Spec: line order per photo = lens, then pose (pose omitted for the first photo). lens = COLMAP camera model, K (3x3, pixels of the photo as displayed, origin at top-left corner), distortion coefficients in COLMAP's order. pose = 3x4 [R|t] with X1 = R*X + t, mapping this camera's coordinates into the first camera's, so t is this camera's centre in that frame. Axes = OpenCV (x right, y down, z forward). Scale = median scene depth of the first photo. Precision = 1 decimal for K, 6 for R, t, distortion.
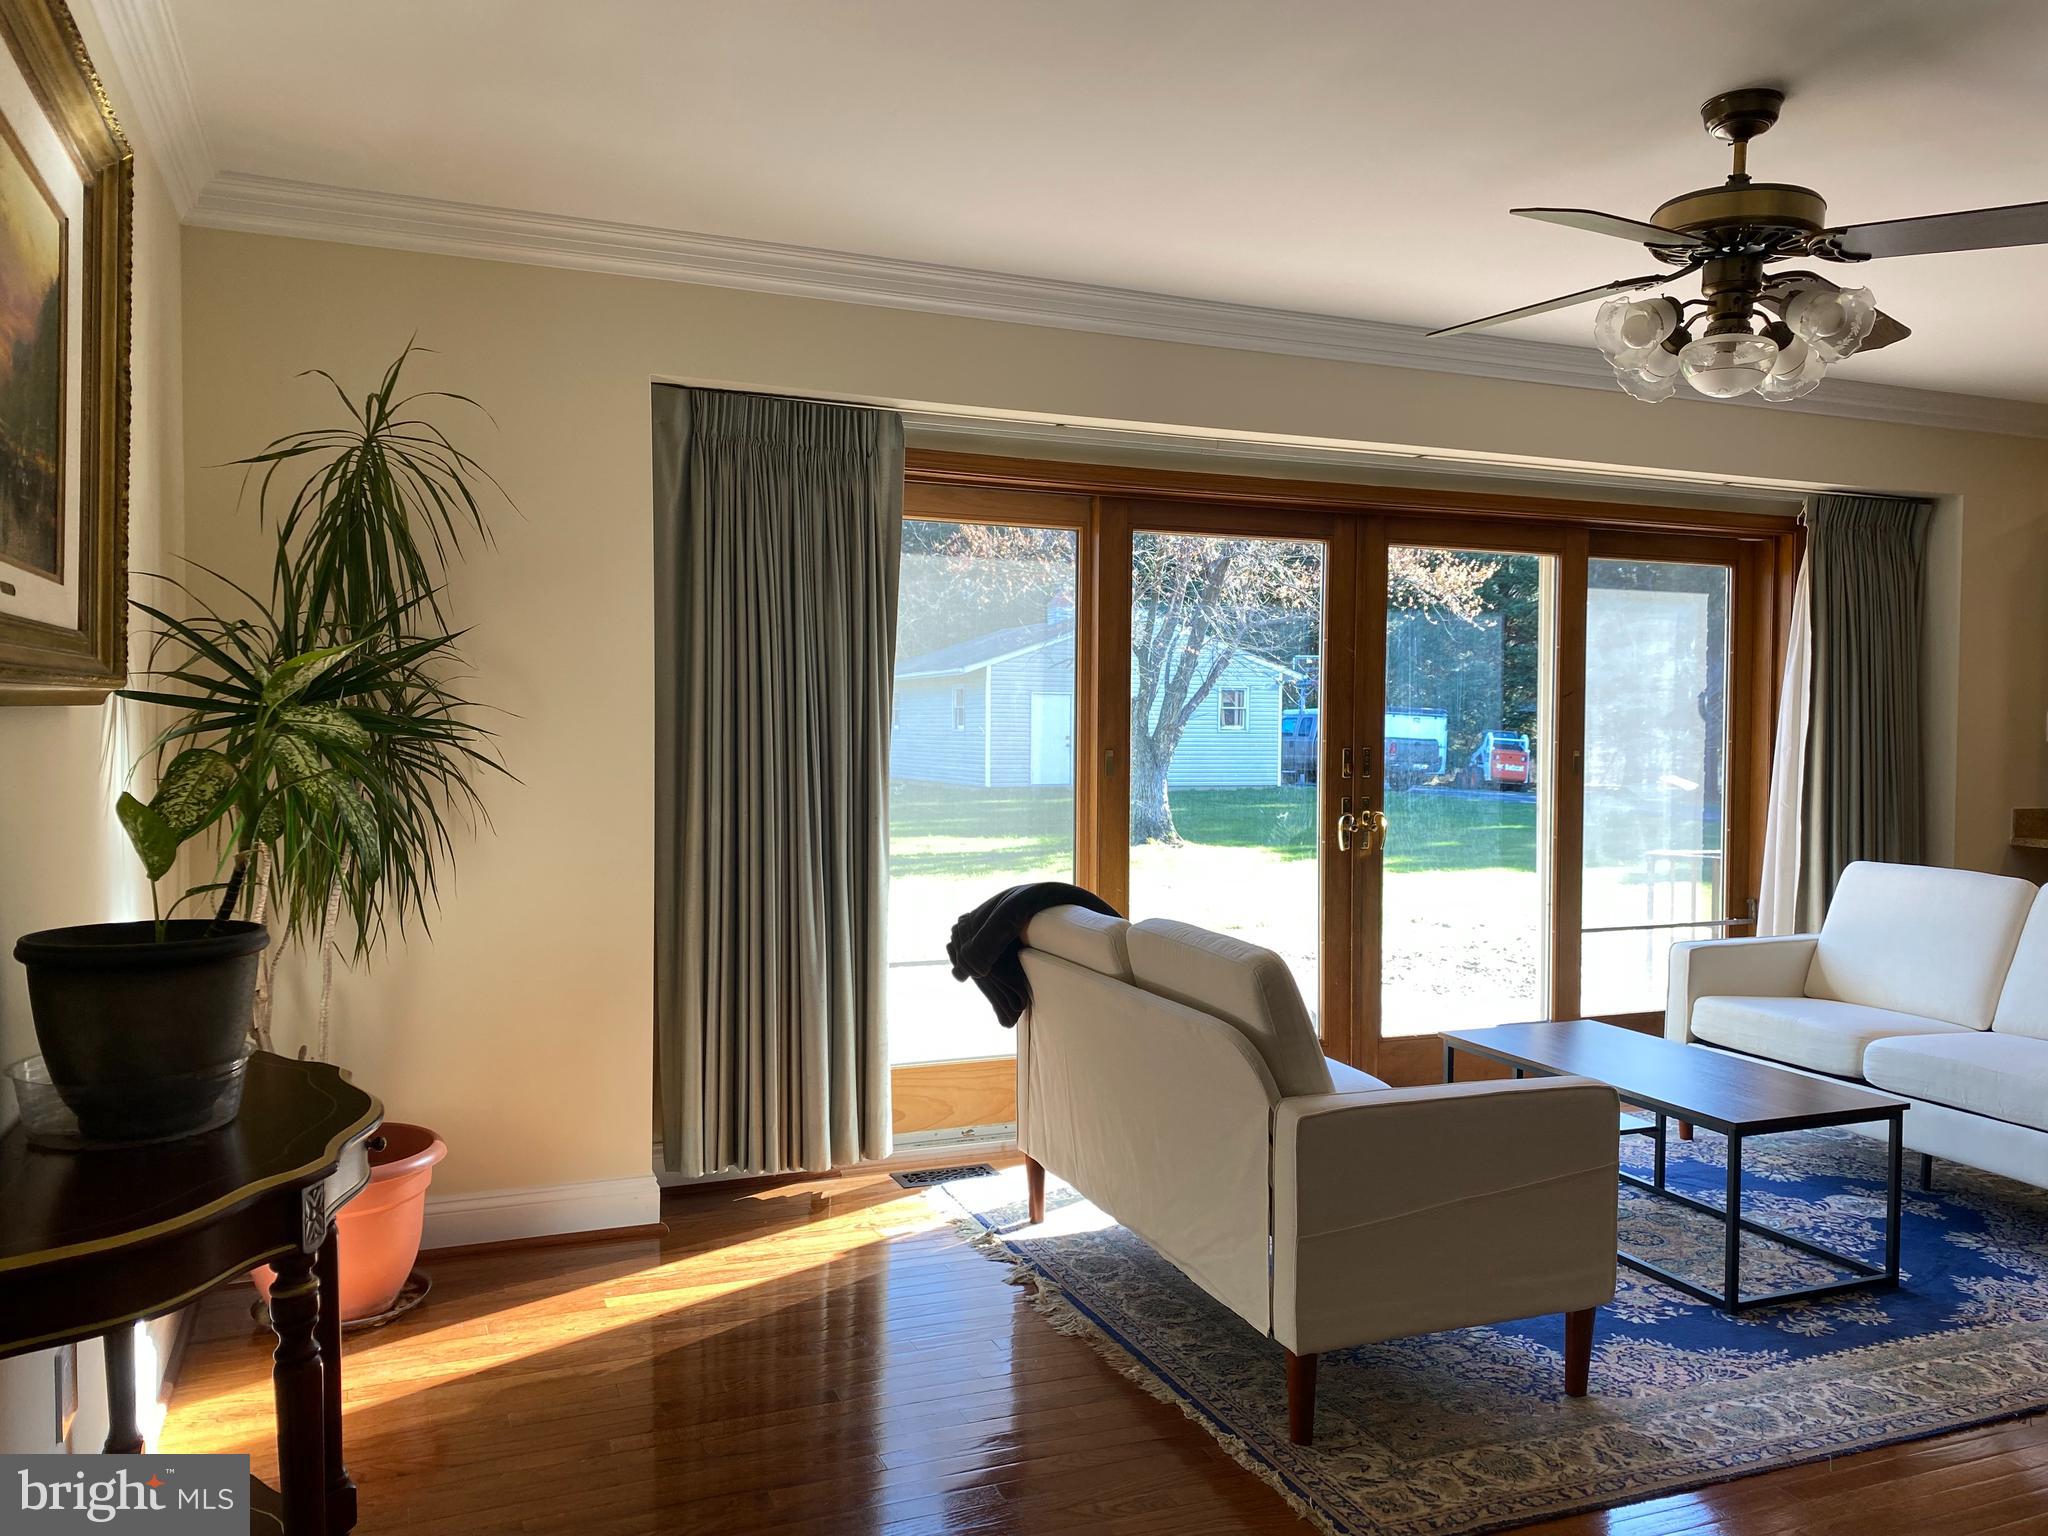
lens RADIAL K [[1575.3, 0, 1024.0], [0, 1575.3, 768.0], [0, 0, 1]] dist [0.055751, -0.087449]
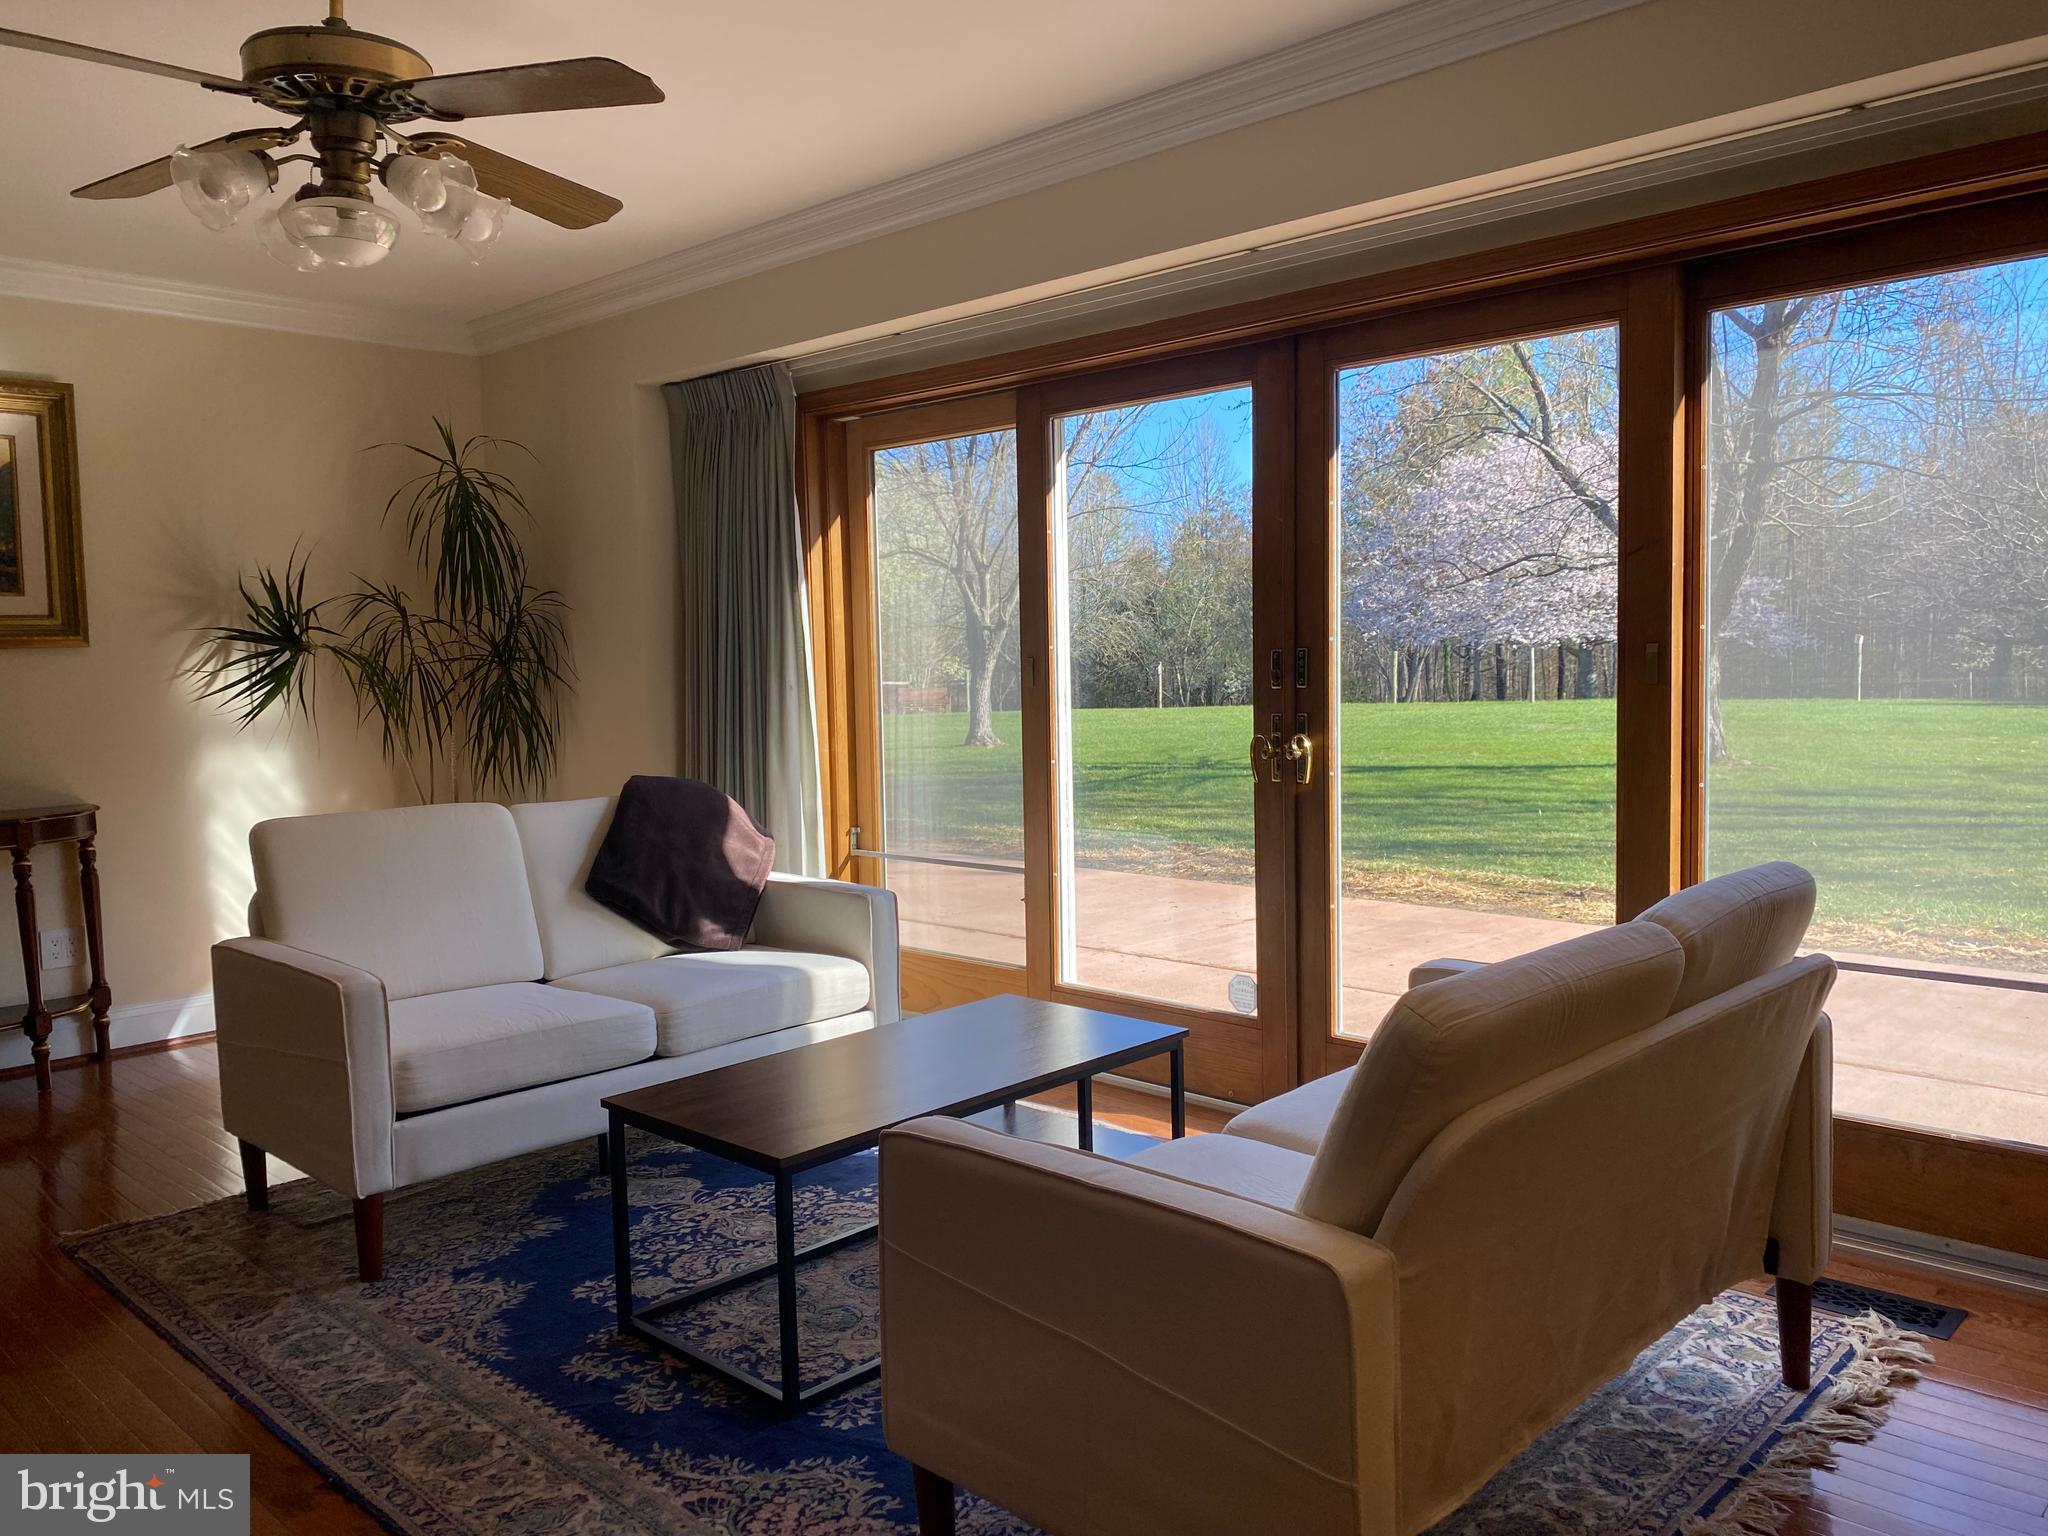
lens RADIAL K [[1575.3, 0, 1024.0], [0, 1575.3, 768.0], [0, 0, 1]] dist [0.055751, -0.087449]
pose [[0.406186, 0.049640, -0.912441, 1.299364], [0.001713, 0.998480, 0.055084, 0.003574], [0.913789, -0.023937, 0.405483, 0.876659]]
